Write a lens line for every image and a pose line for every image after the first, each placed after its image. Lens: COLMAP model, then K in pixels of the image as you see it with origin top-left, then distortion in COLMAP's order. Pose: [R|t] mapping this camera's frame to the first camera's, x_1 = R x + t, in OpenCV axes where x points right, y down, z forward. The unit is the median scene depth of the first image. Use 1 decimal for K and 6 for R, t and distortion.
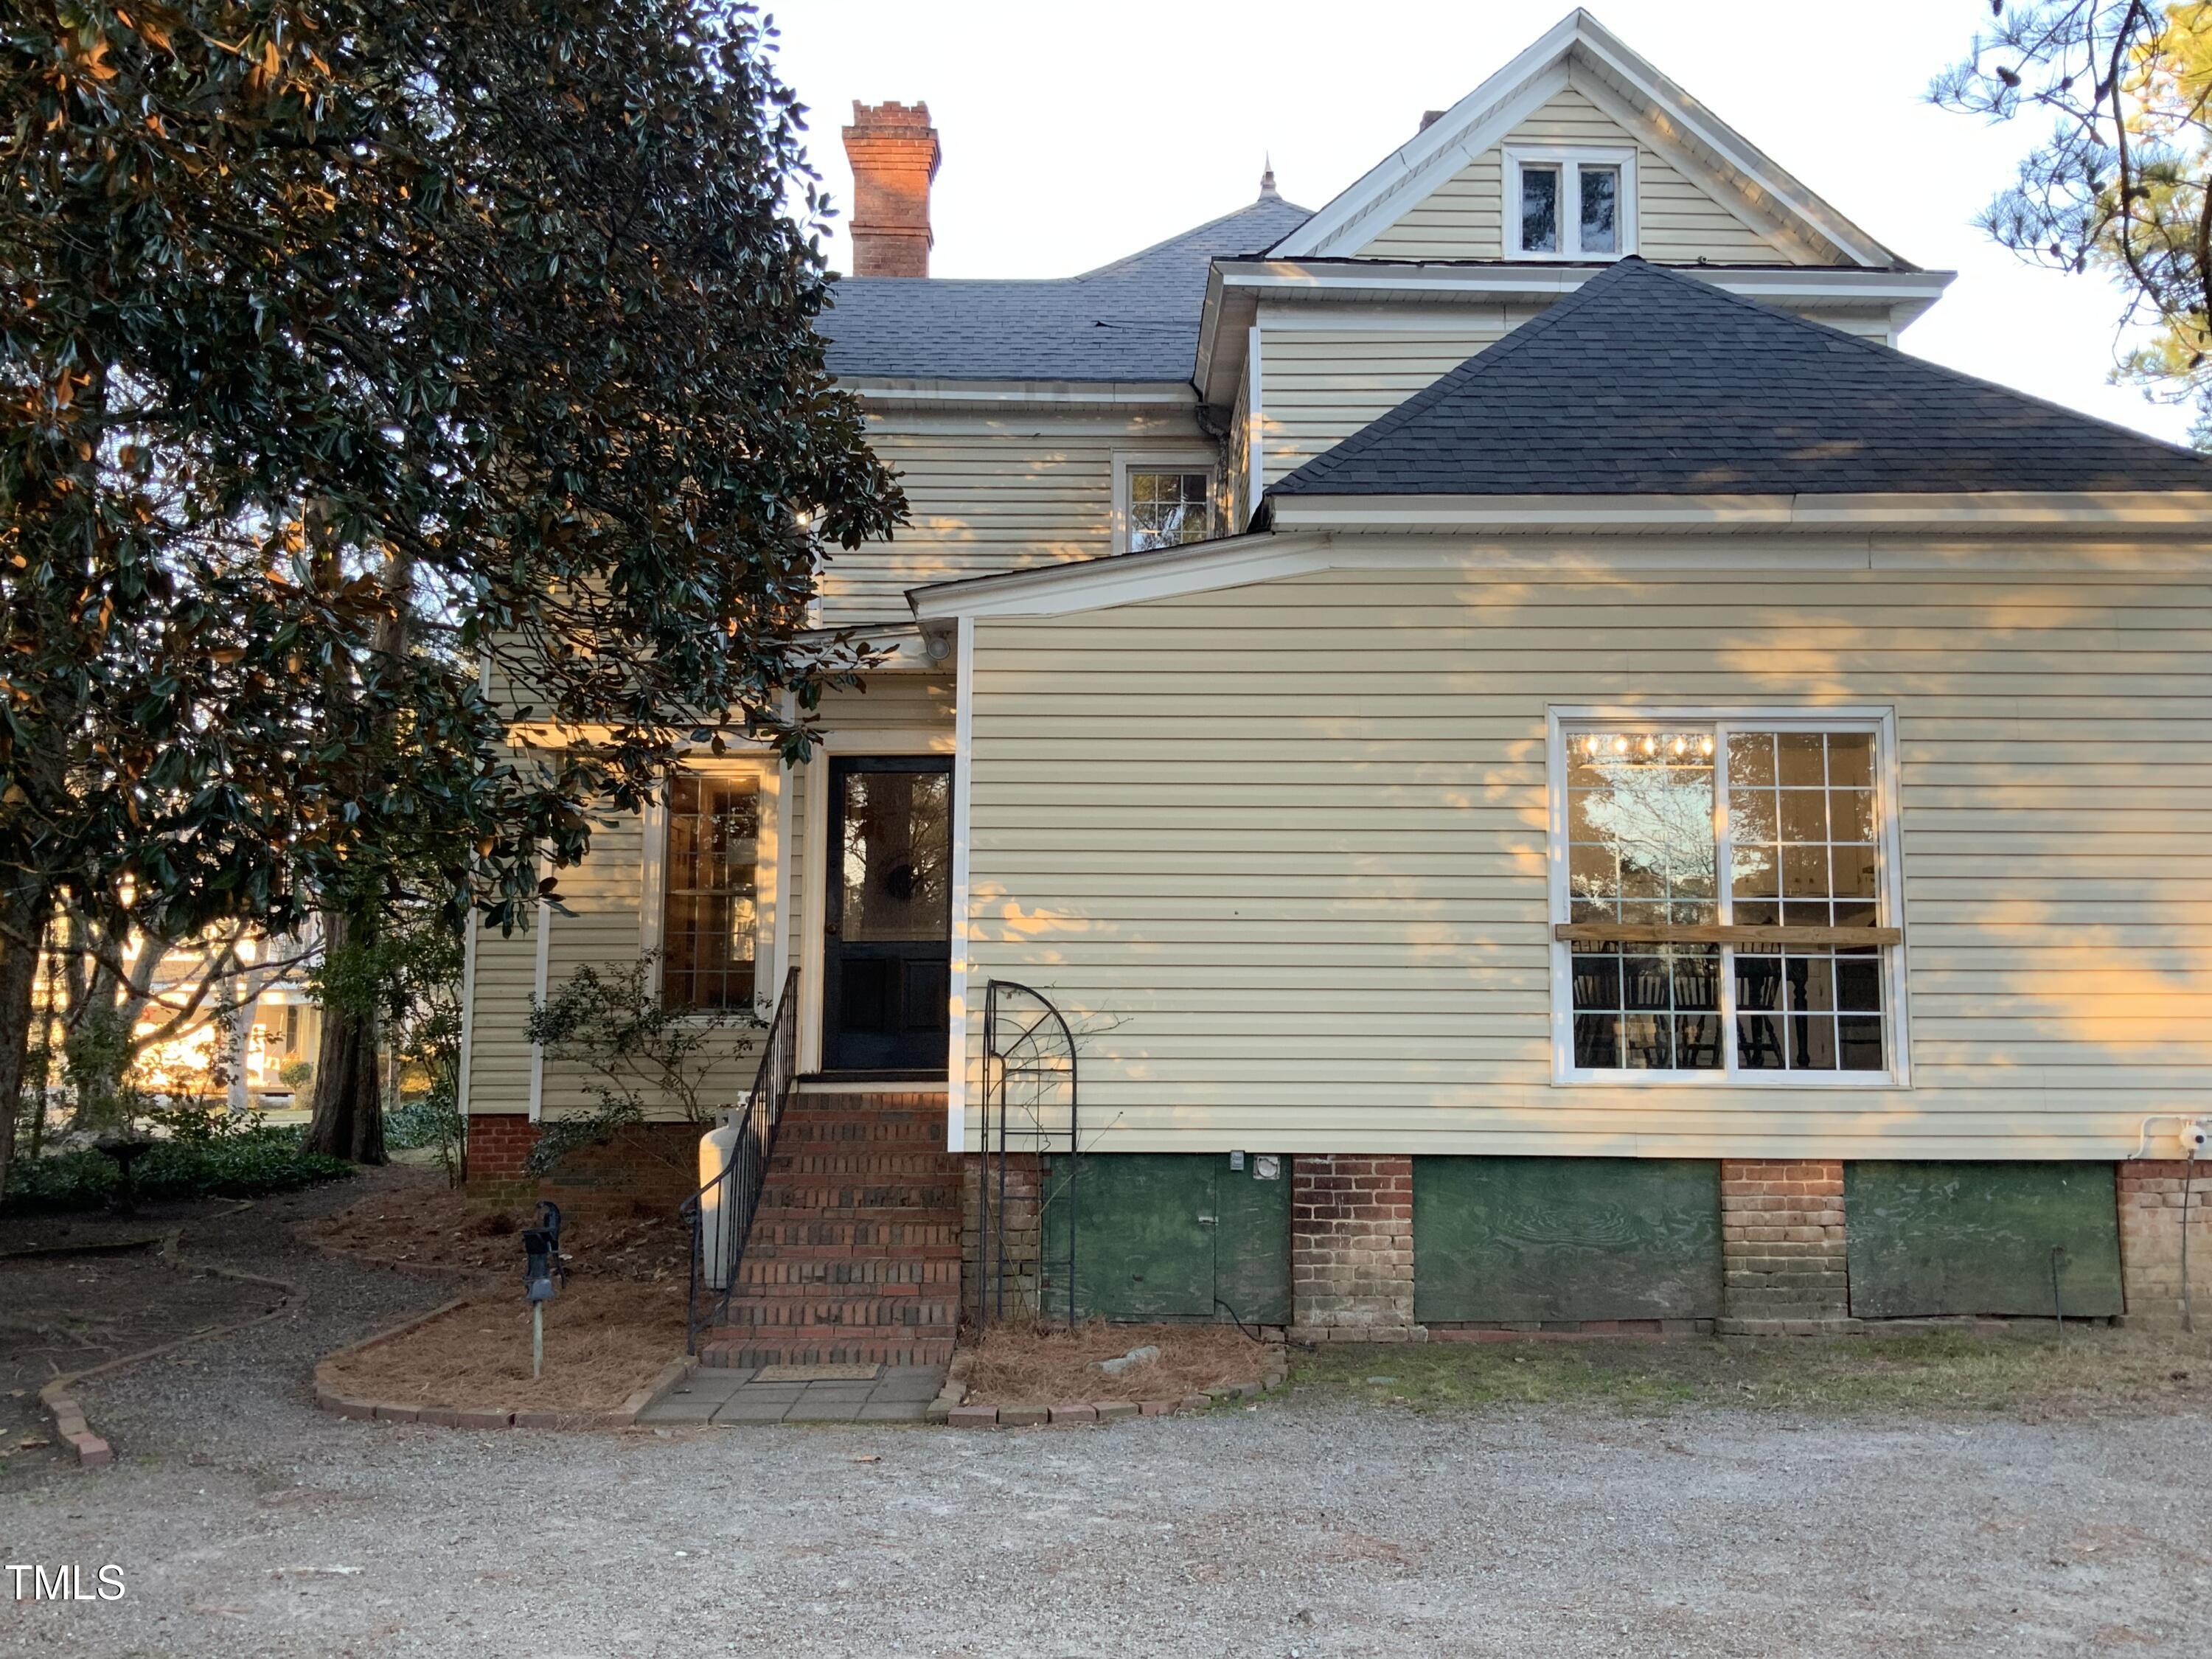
lens RADIAL K [[1931.3, 0, 1092.4], [0, 1931.3, 830.2], [0, 0, 1]] dist [0.005915, -0.024919]
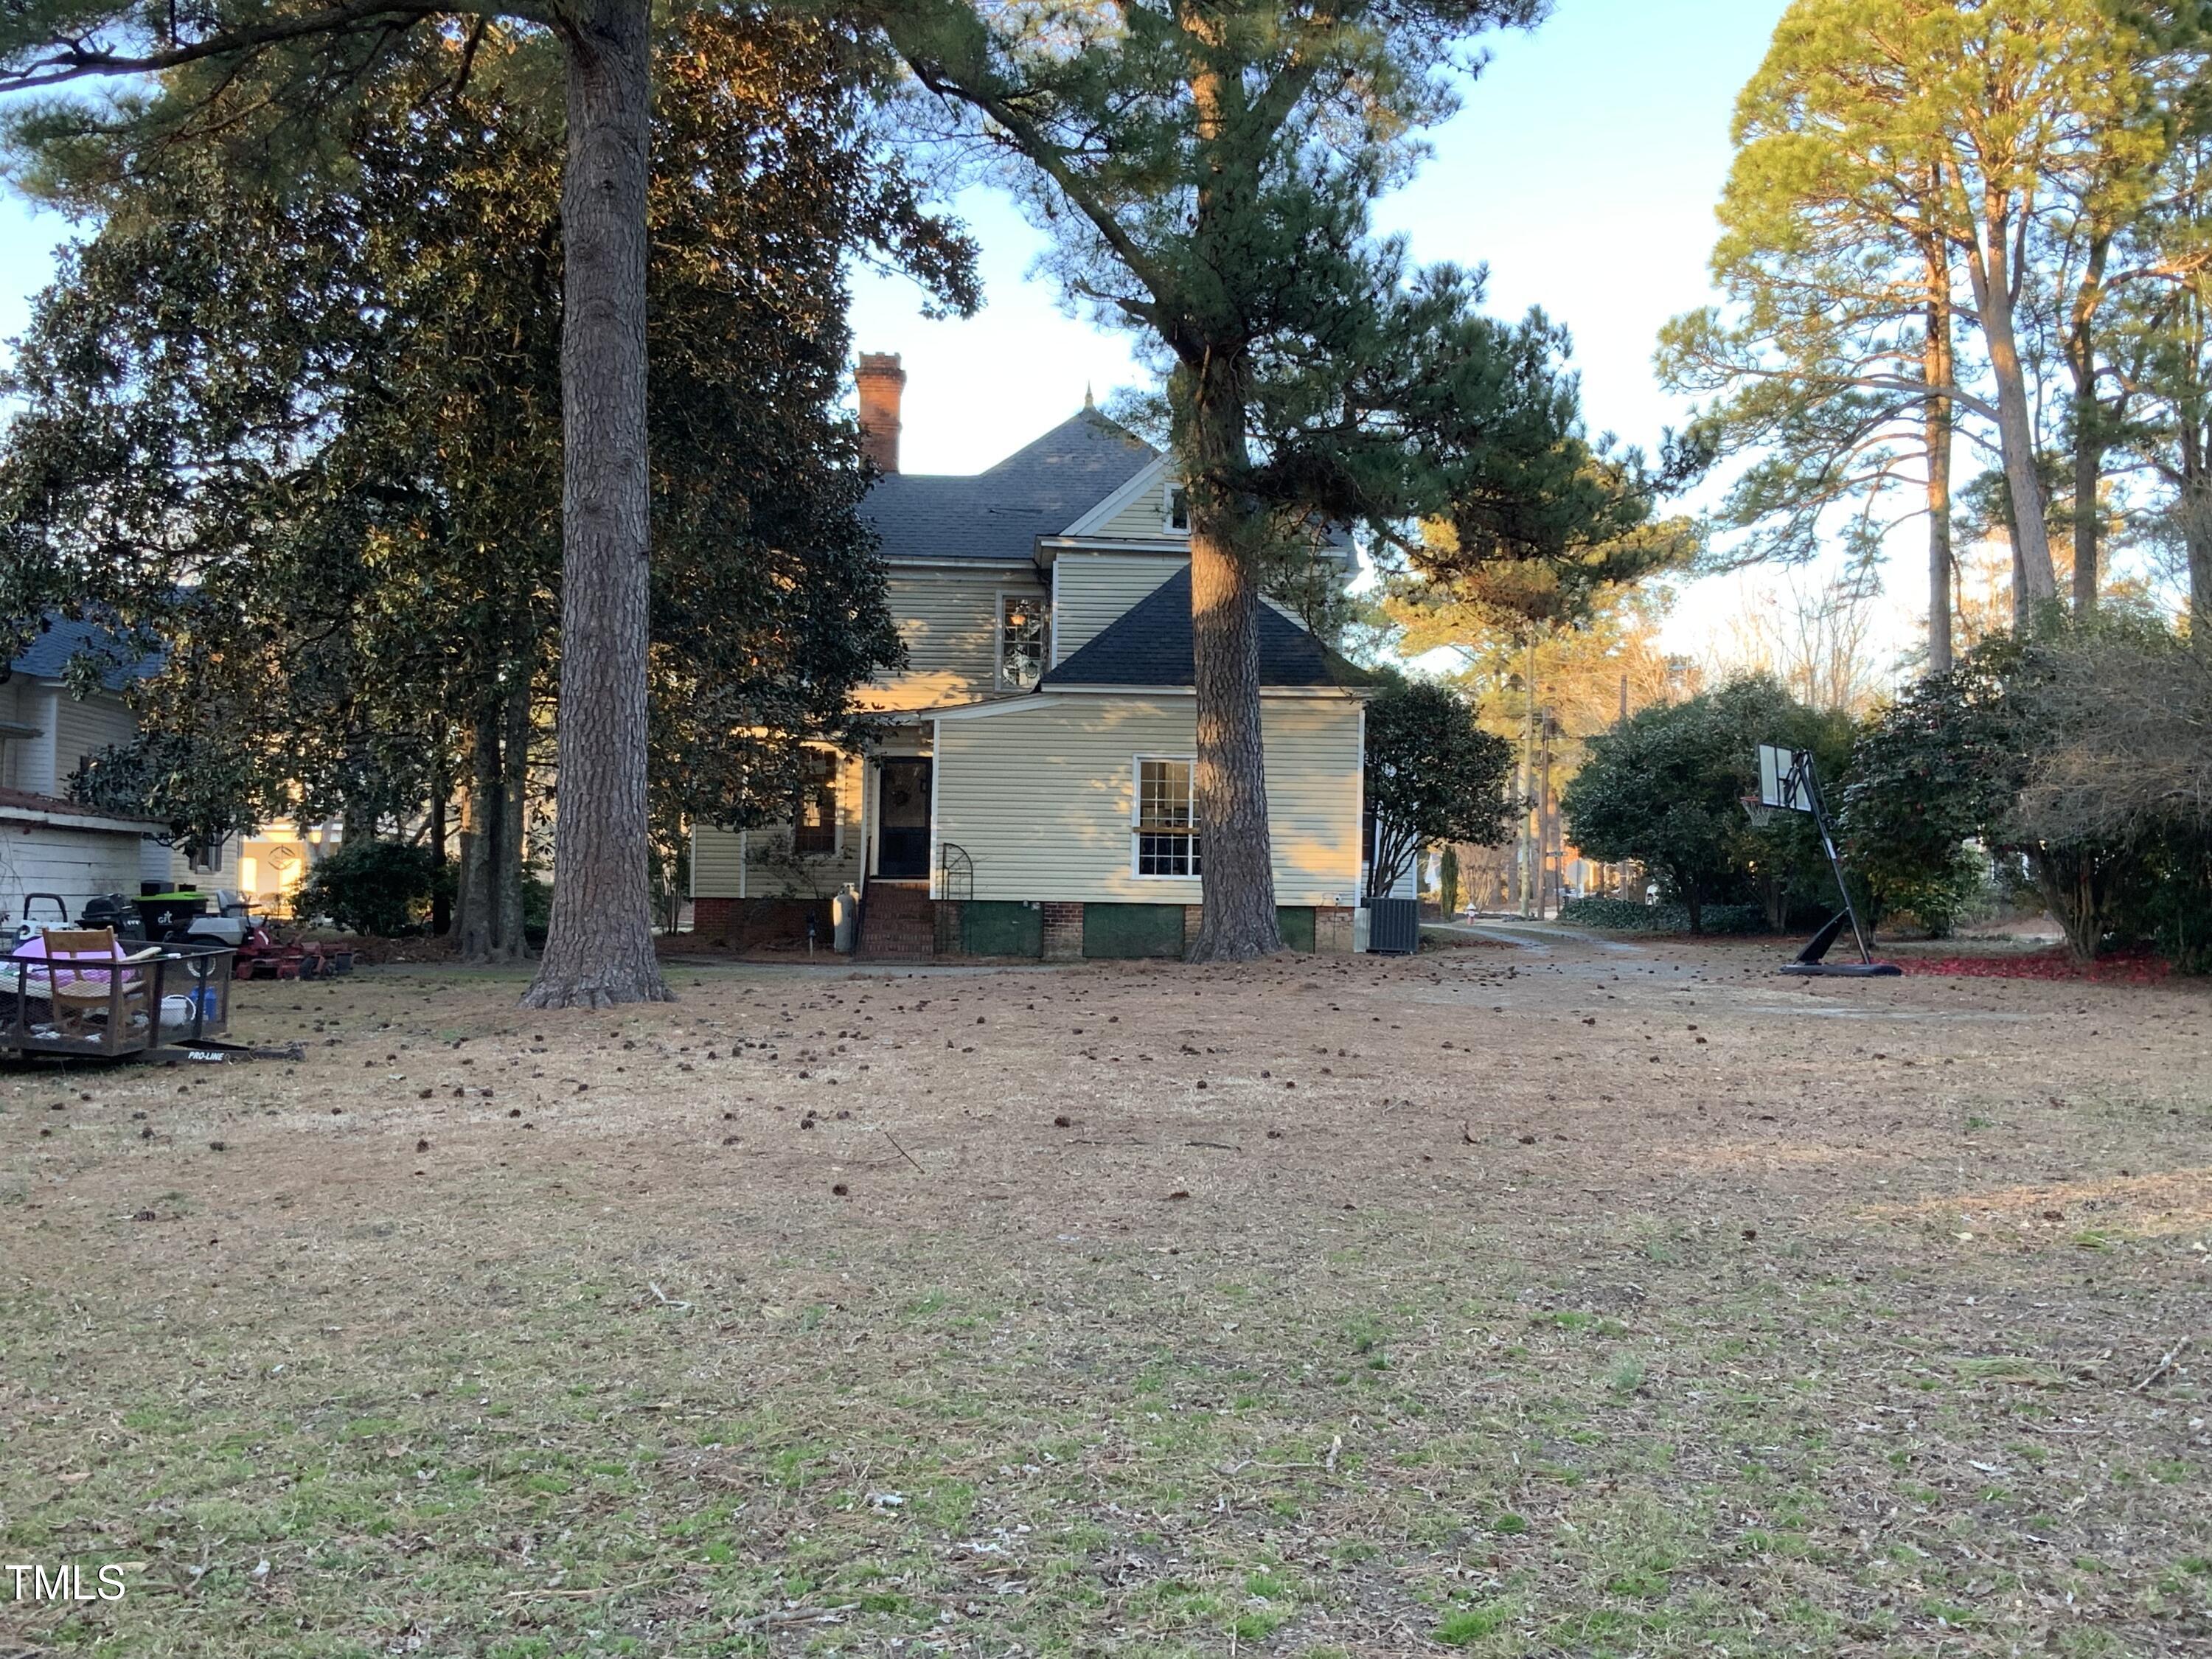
lens RADIAL K [[2339.6, 0, 1115.2], [0, 2339.6, 839.0], [0, 0, 1]] dist [0.083119, 0.000000]
pose [[0.998985, 0.010982, 0.043680, 0.047058], [-0.014701, 0.996209, 0.085742, -0.215840], [-0.042573, -0.086297, 0.995359, -2.319420]]
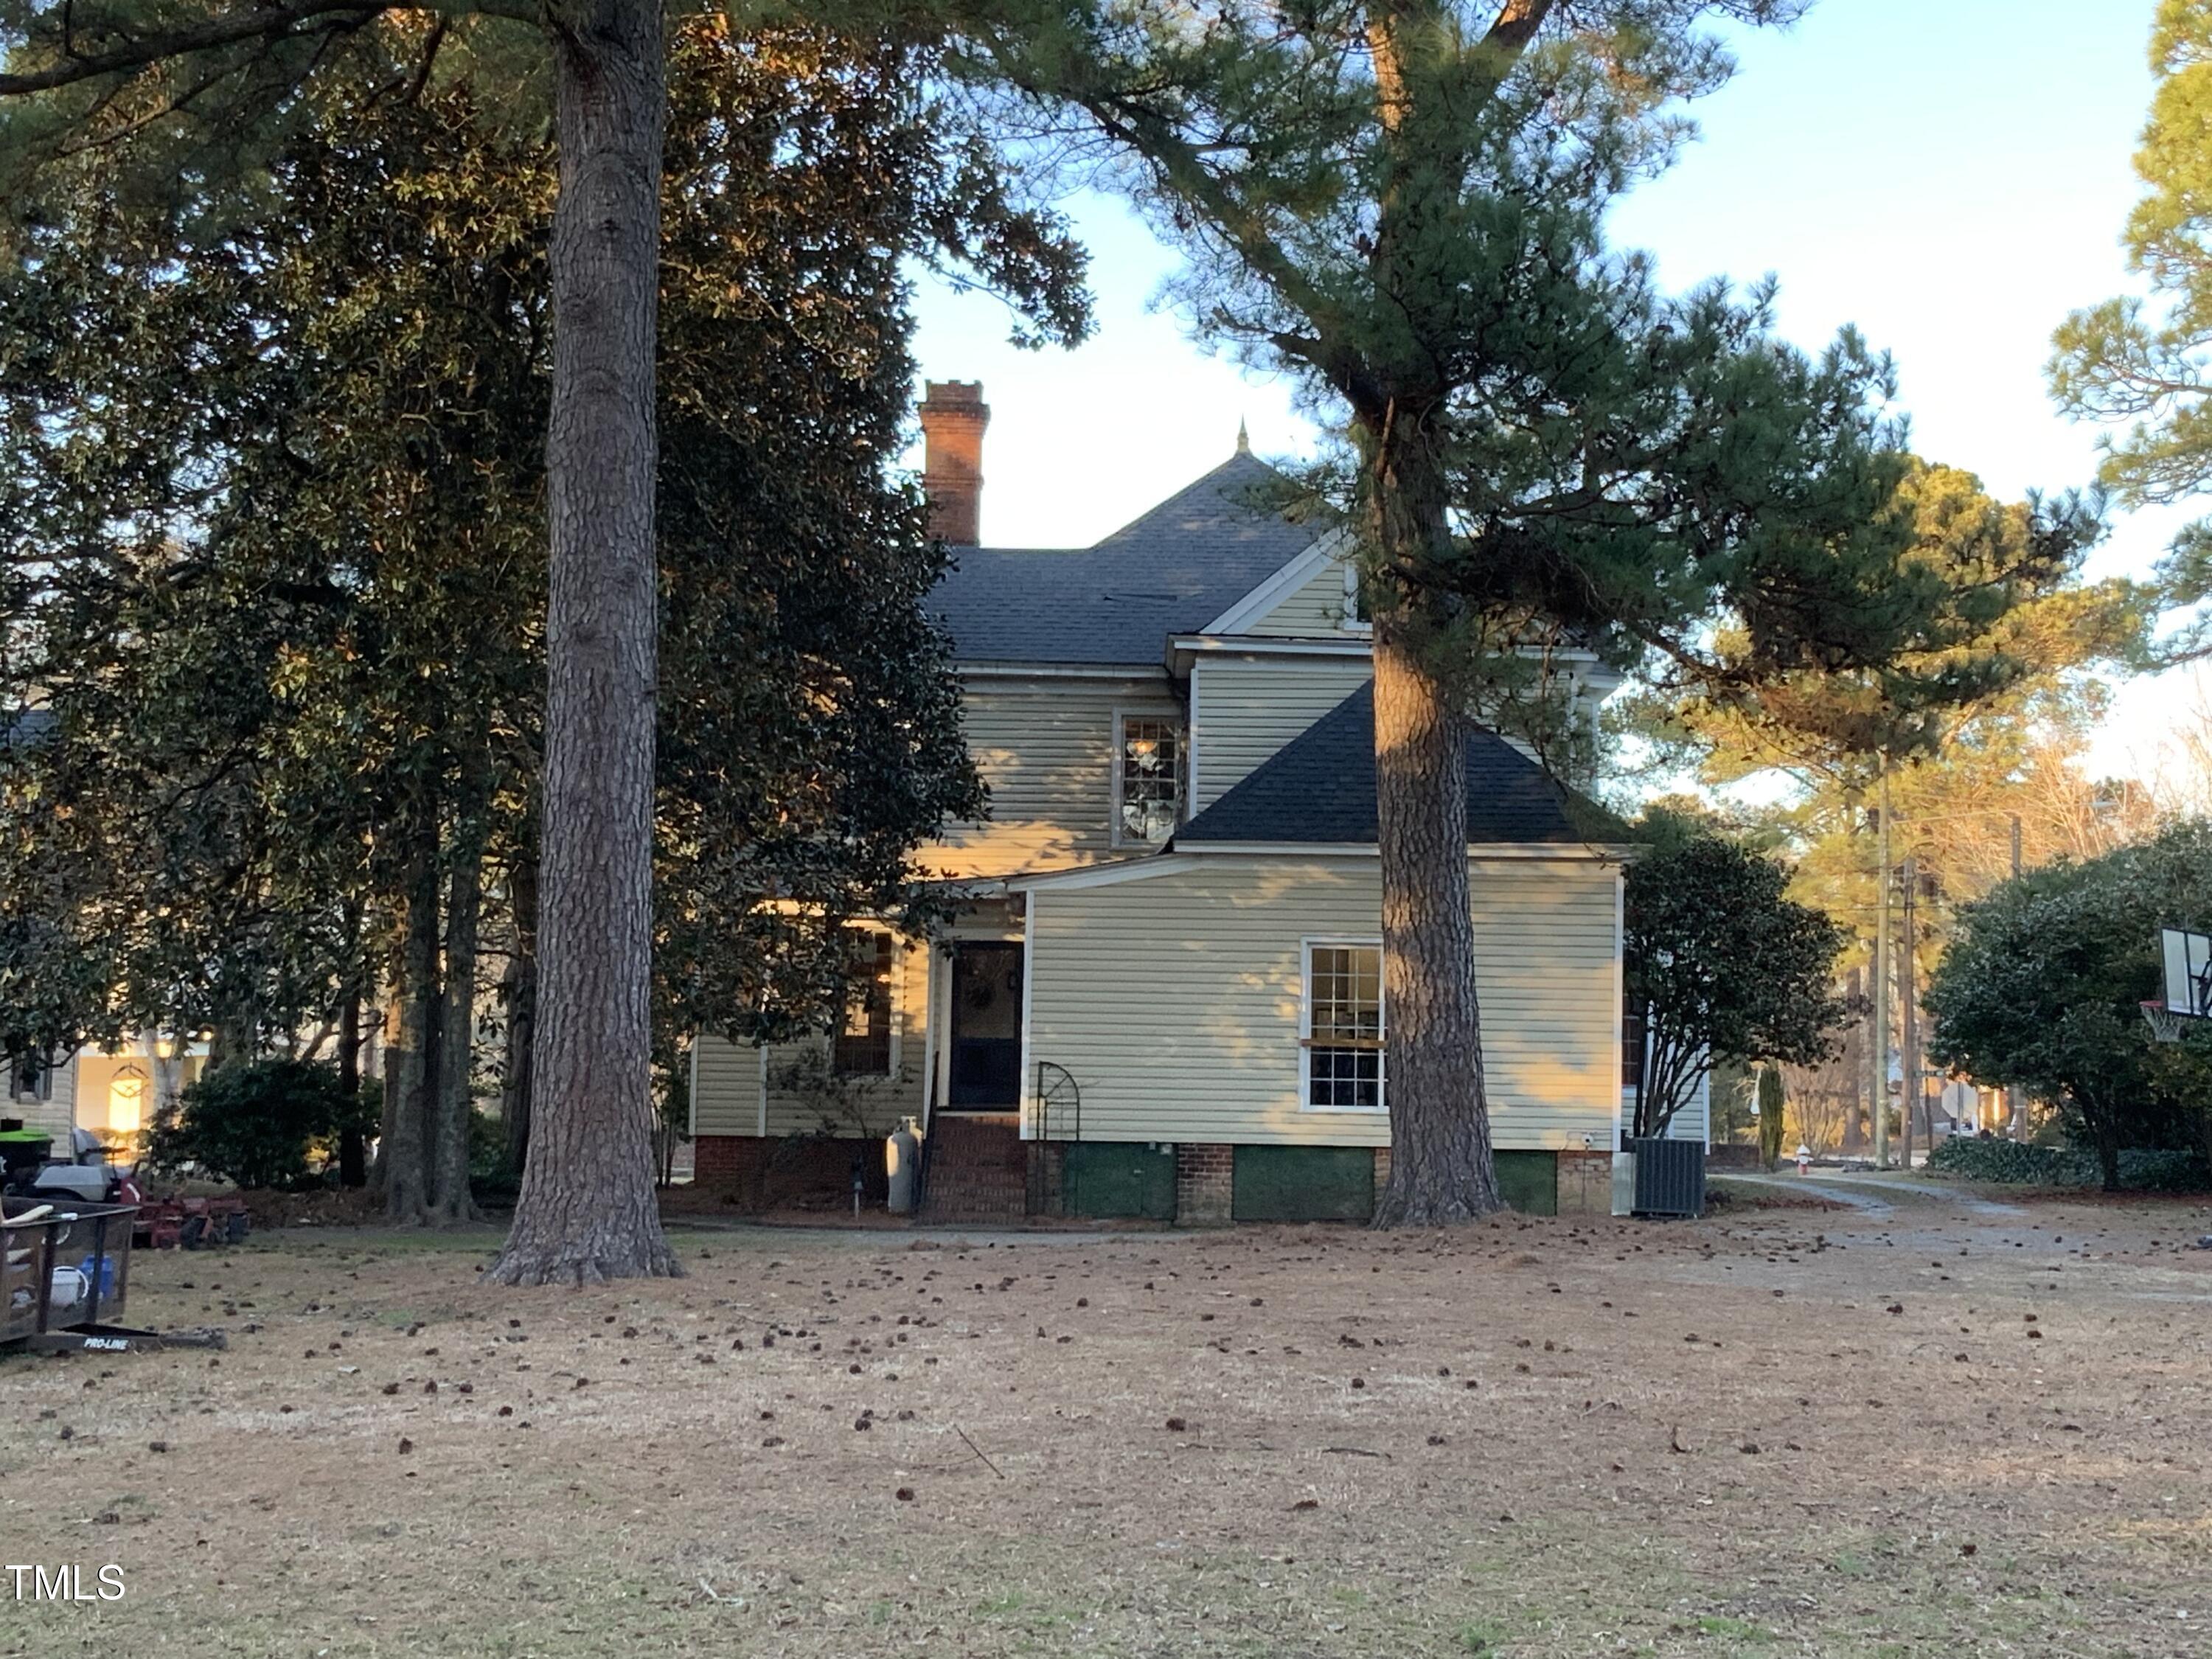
lens RADIAL K [[3488.6, 0, 1110.7], [0, 3488.6, 815.2], [0, 0, 1]] dist [0.087202, 0.000000]
pose [[0.999886, 0.009781, -0.011483, 0.060867], [-0.009536, 0.999729, 0.021223, -0.250107], [0.011688, -0.021111, 0.999709, -2.573721]]
